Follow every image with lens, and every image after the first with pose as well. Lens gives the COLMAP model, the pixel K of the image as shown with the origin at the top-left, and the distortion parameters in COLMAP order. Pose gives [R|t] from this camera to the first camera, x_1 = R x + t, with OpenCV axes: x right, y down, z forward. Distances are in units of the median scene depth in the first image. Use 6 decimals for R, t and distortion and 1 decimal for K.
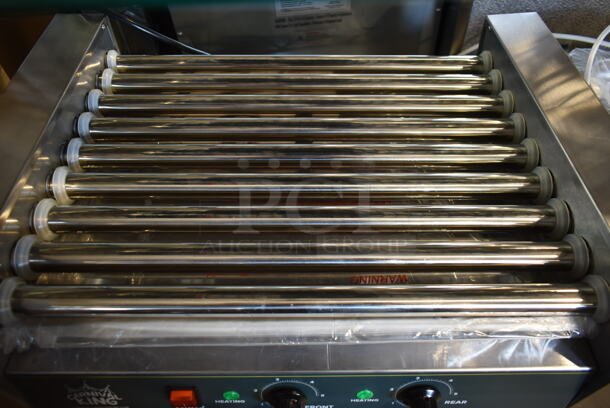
lens RADIAL K [[455.3, 0, 305.0], [0, 455.3, 204.0], [0, 0, 1]] dist [-0.011341, 0.001618]
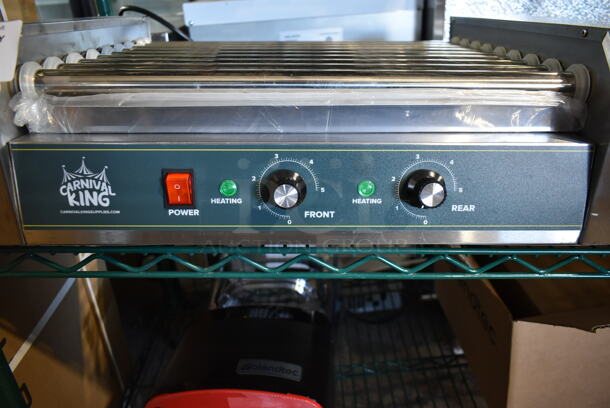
lens RADIAL K [[455.3, 0, 305.0], [0, 455.3, 204.0], [0, 0, 1]] dist [-0.011341, 0.001618]
pose [[0.999936, -0.006072, -0.009511, 0.010395], [0.001395, 0.902947, -0.429749, 0.876105], [0.011197, 0.429709, 0.902898, 0.139352]]
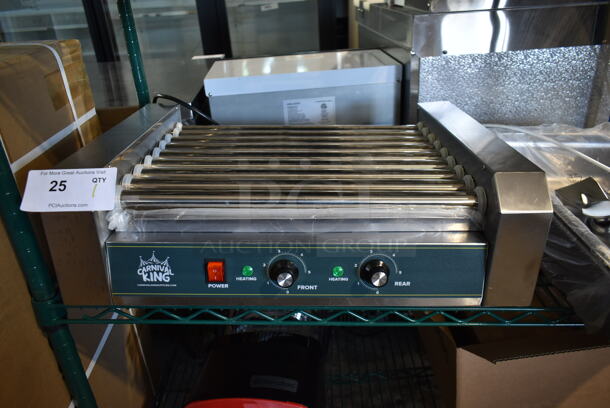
lens RADIAL K [[455.3, 0, 305.0], [0, 455.3, 204.0], [0, 0, 1]] dist [-0.011341, 0.001618]
pose [[0.999799, -0.002552, -0.019882, 0.055490], [-0.006055, 0.907077, -0.420921, 0.853695], [0.019109, 0.420957, 0.906879, -0.439182]]
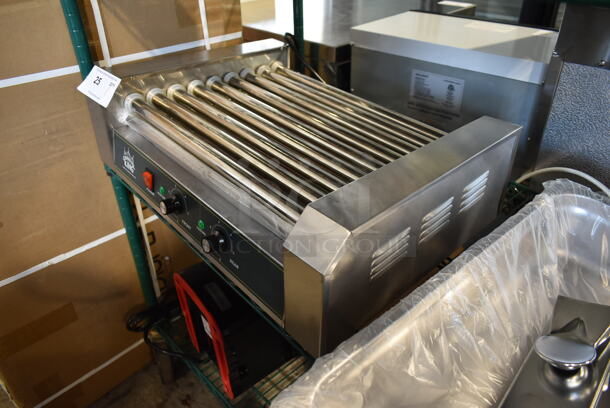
lens RADIAL K [[455.3, 0, 305.0], [0, 455.3, 204.0], [0, 0, 1]] dist [-0.011341, 0.001618]
pose [[0.670205, 0.439684, -0.597916, 1.381486], [-0.591769, 0.802798, -0.072970, 0.257372], [0.447922, 0.402733, 0.798231, -0.202861]]
